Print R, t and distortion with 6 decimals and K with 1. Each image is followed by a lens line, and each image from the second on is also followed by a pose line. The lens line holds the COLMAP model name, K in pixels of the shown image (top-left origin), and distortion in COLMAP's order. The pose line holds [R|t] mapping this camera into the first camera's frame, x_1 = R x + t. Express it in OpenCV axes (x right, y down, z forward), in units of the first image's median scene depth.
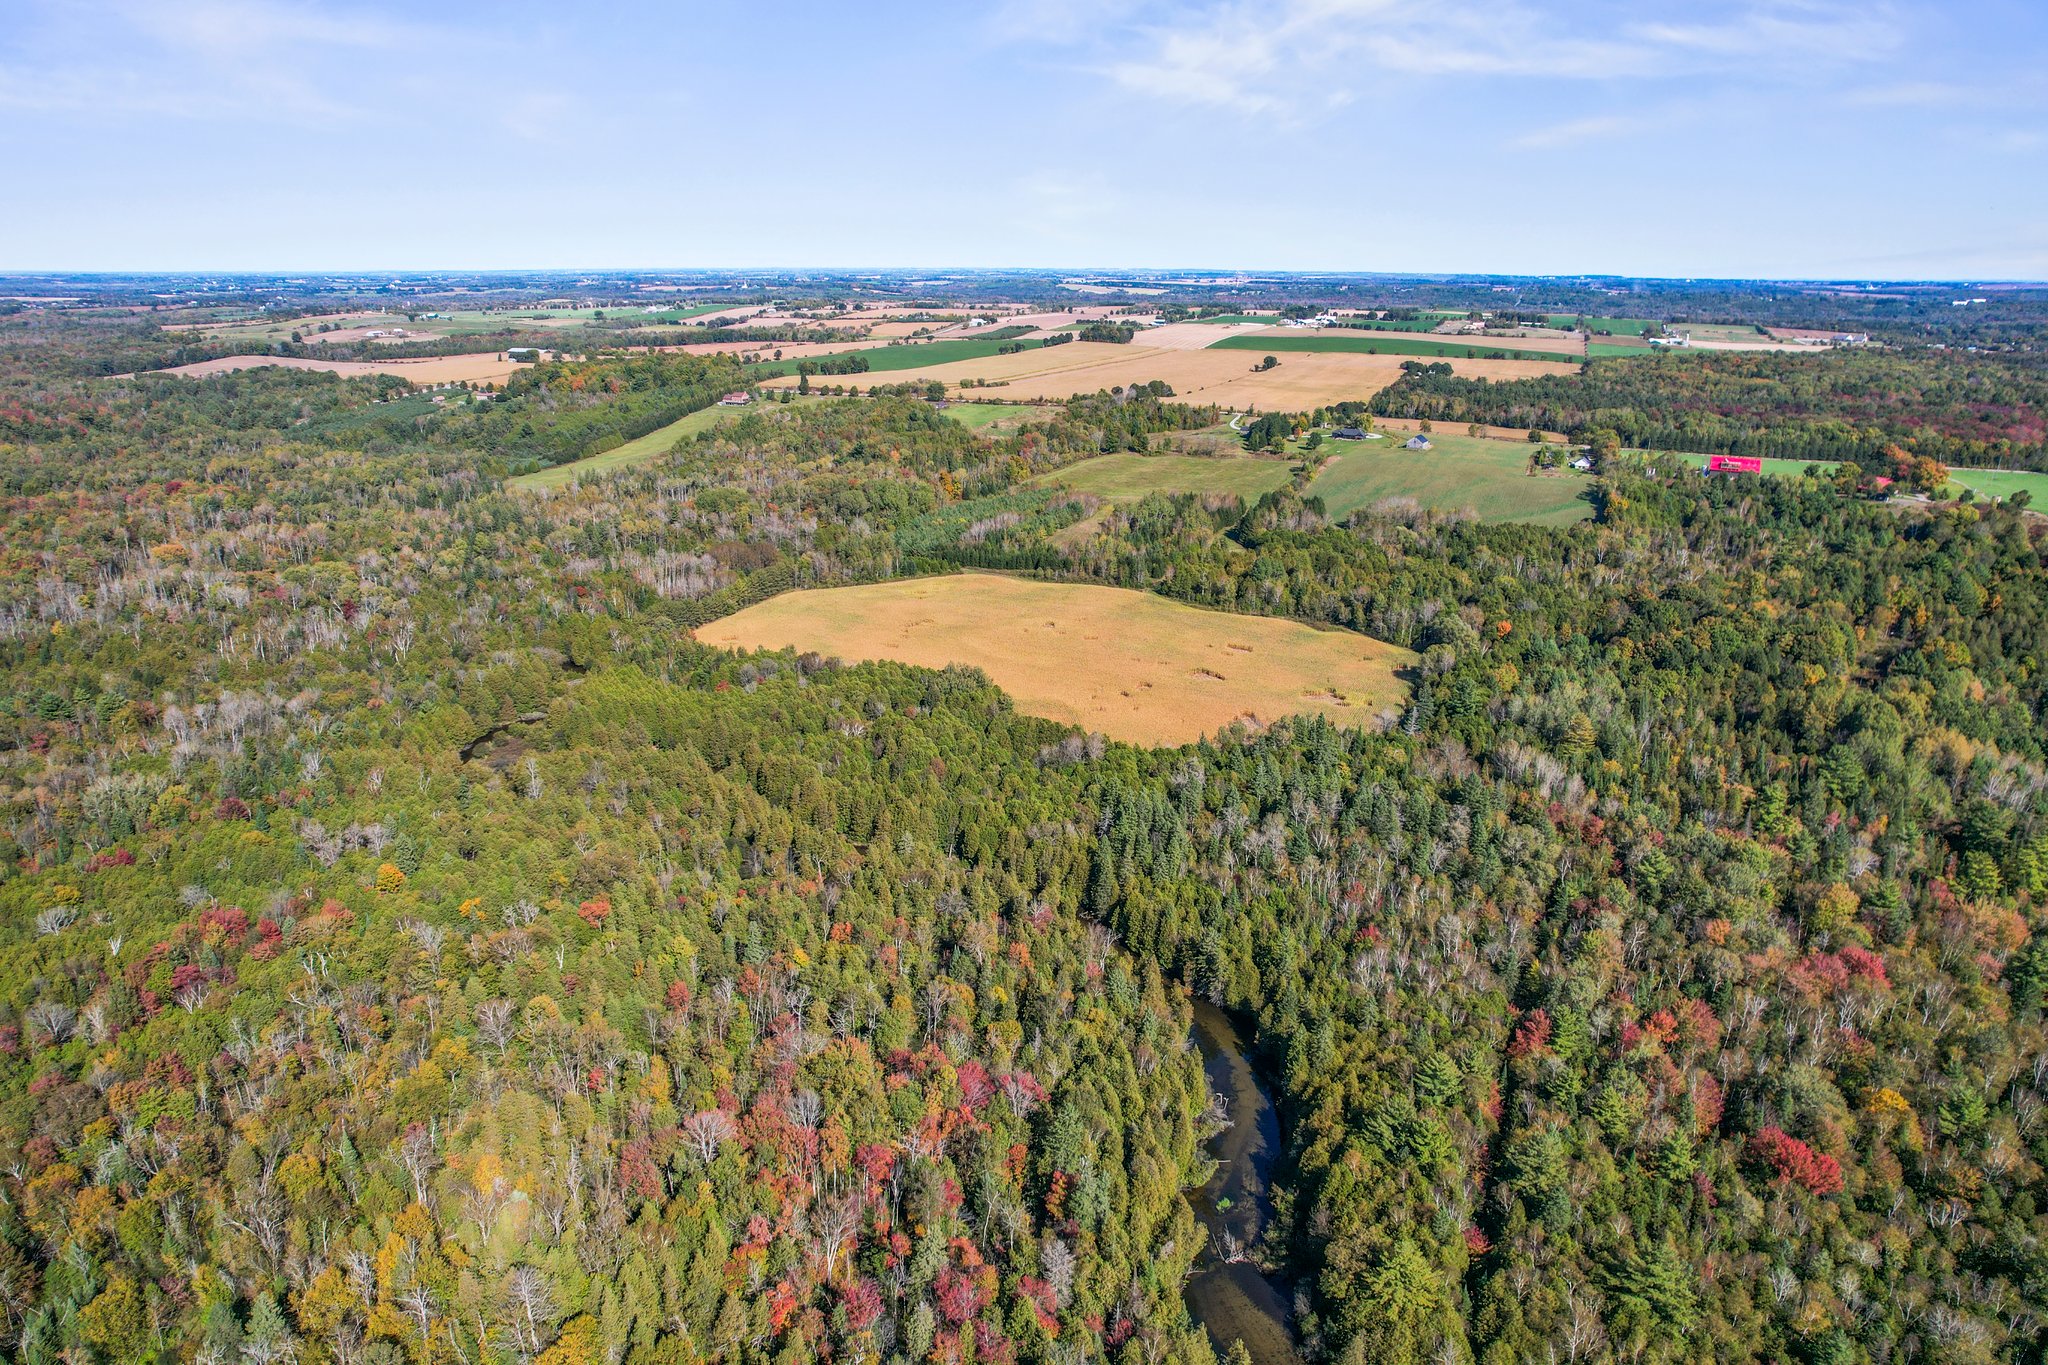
lens RADIAL K [[1310.9, 0, 1026.0], [0, 1310.9, 688.1], [0, 0, 1]] dist [-0.074524, 0.067915]
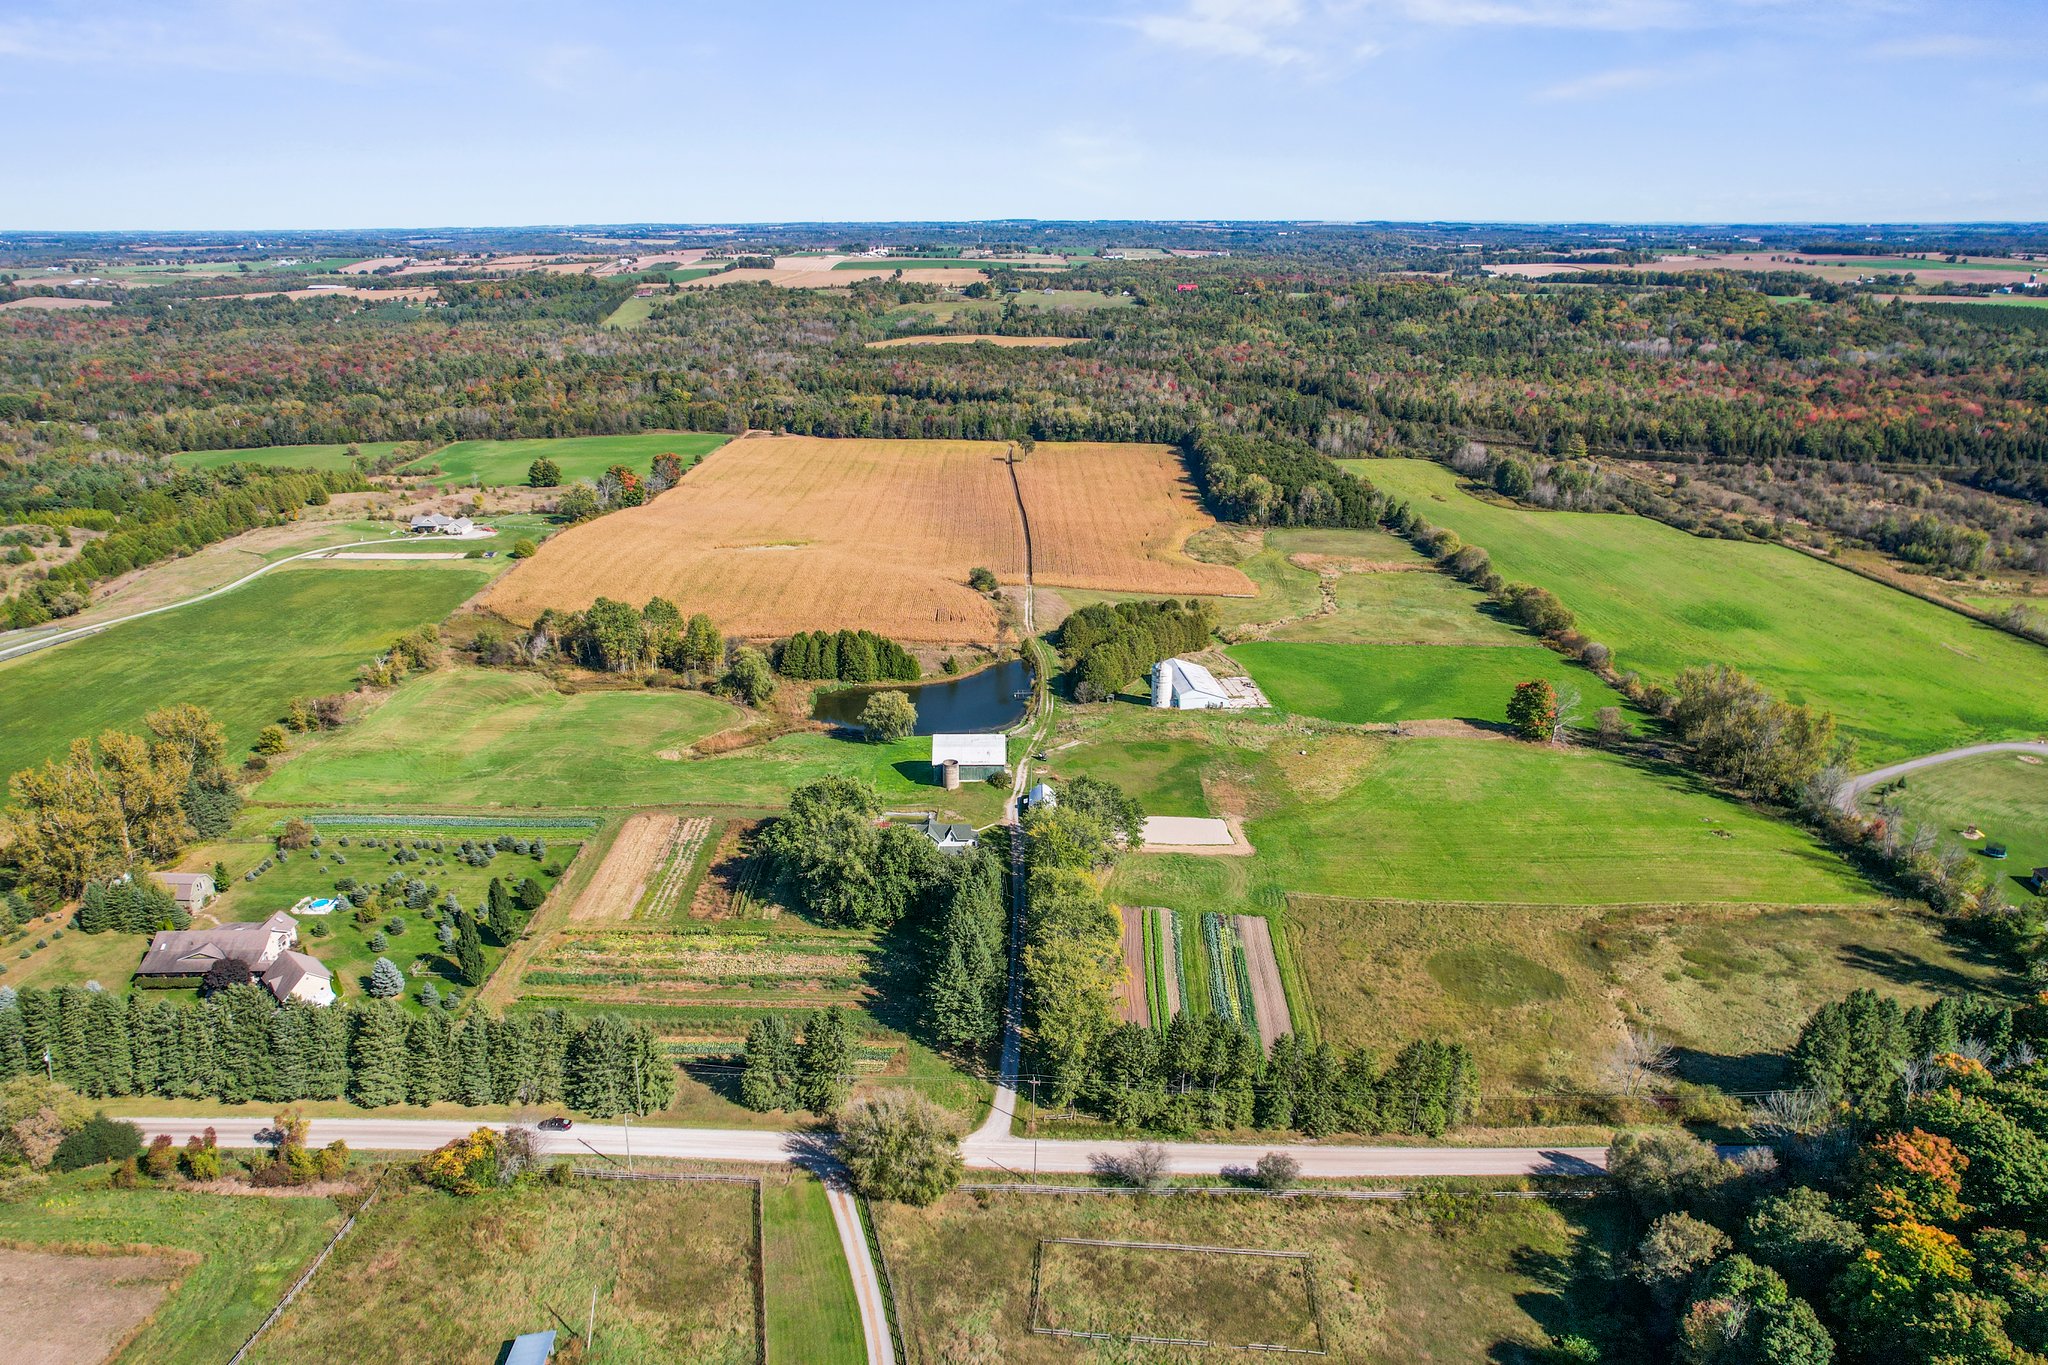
lens RADIAL K [[1310.9, 0, 1027.6], [0, 1310.9, 674.4], [0, 0, 1]] dist [-0.074524, 0.067915]
pose [[0.913872, -0.144320, 0.379487, -0.337734], [0.135458, 0.989515, 0.050109, 0.171592], [-0.382739, 0.005611, 0.923839, -0.505948]]
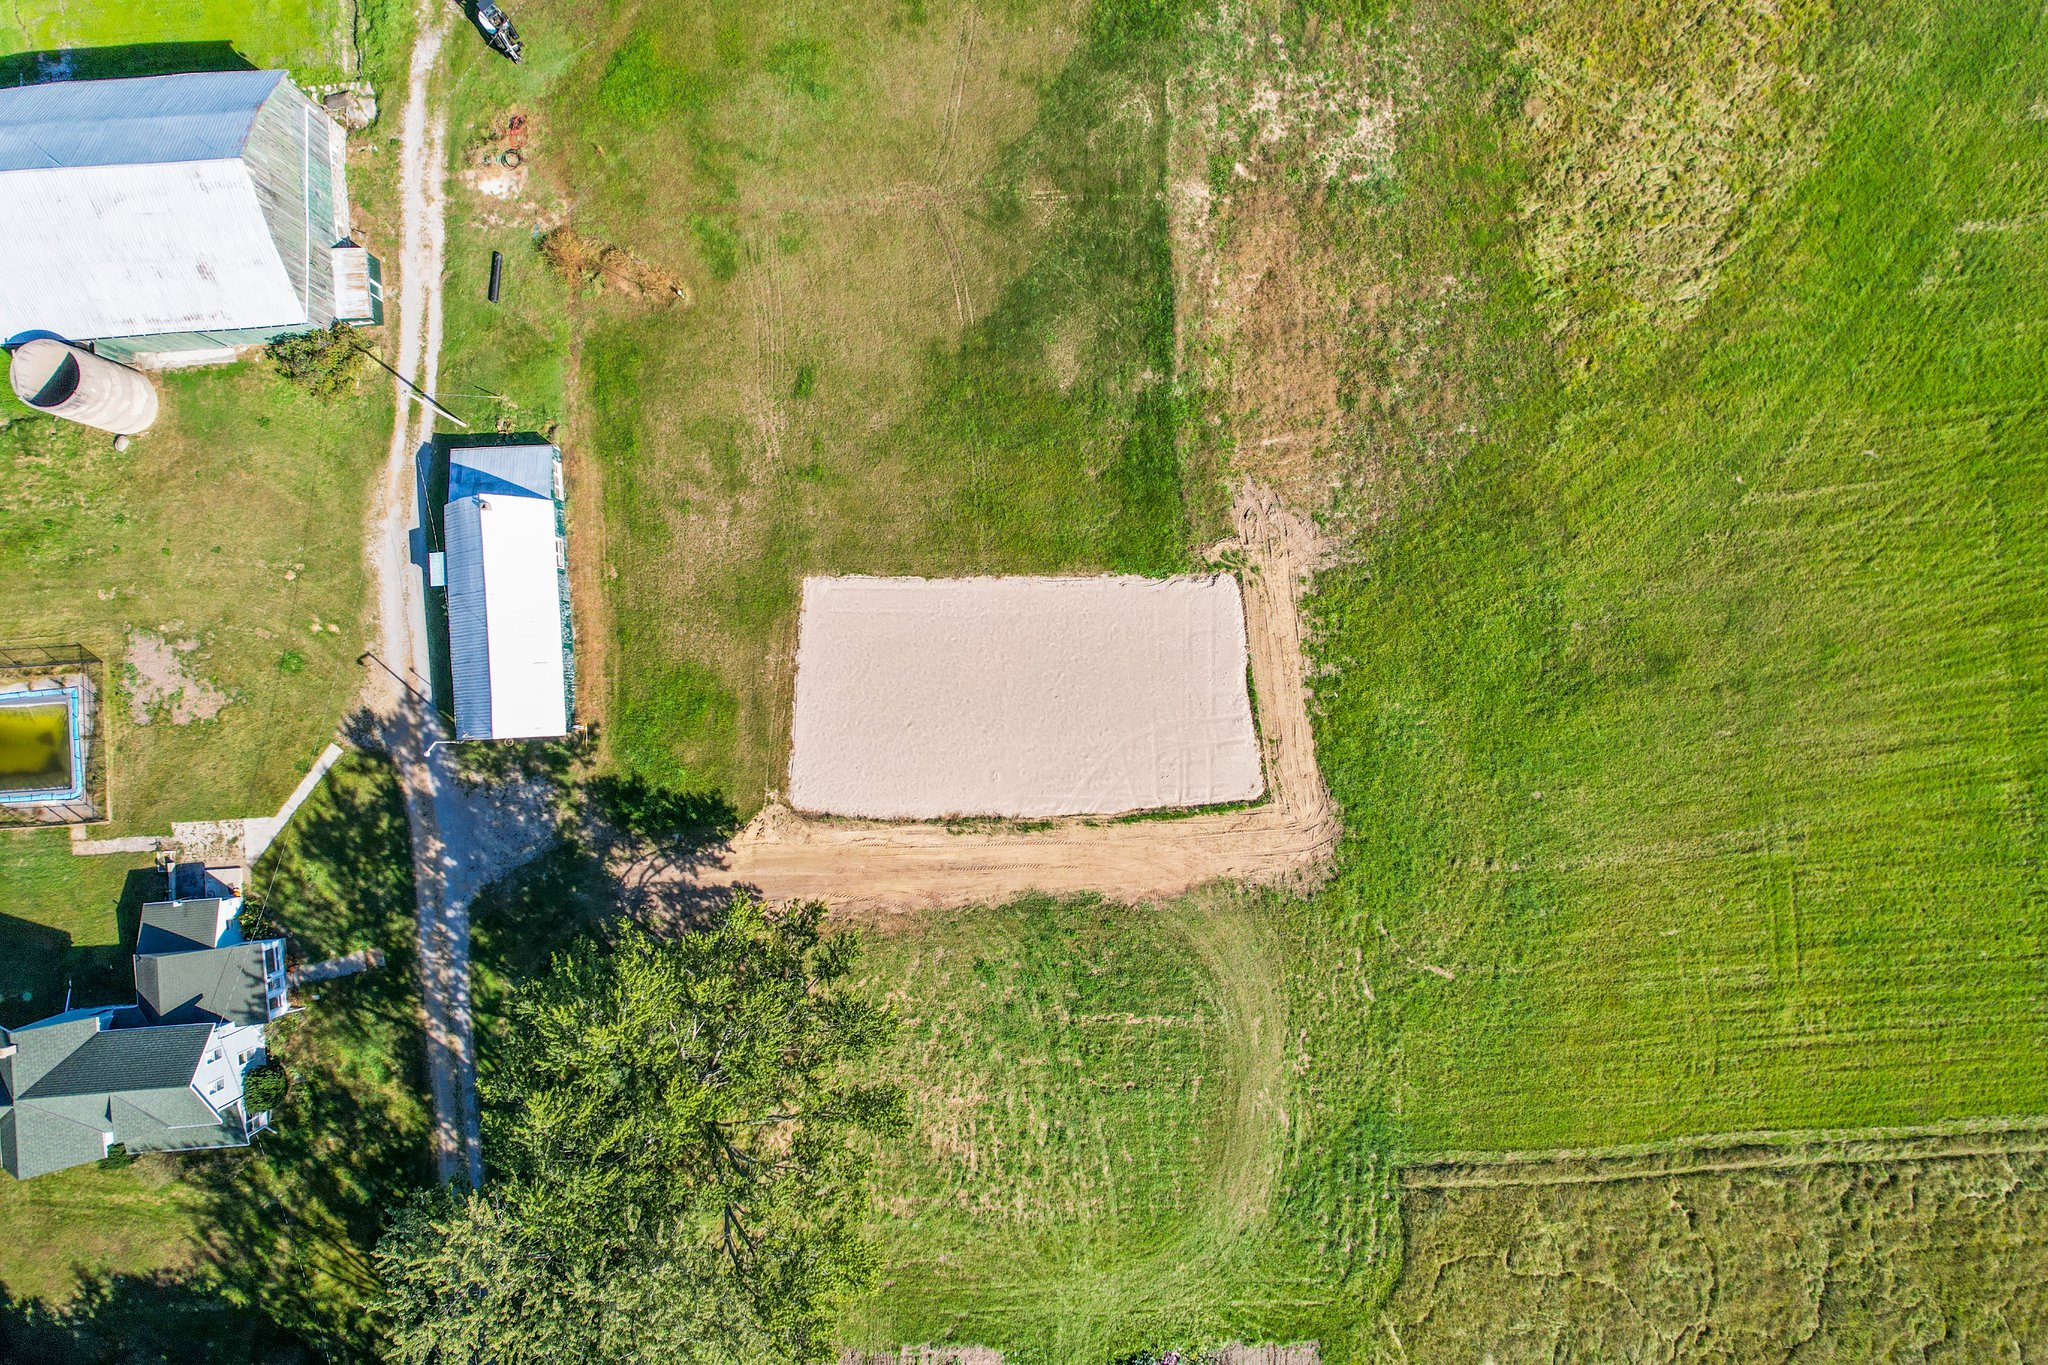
lens RADIAL K [[1310.9, 0, 1056.2], [0, 1310.9, 702.7], [0, 0, 1]] dist [-0.074524, 0.067915]
pose [[0.885206, -0.465199, 0.001014, -0.254553], [0.141798, 0.271895, 0.951823, 0.160475], [-0.443063, -0.842415, 0.306647, -0.363370]]
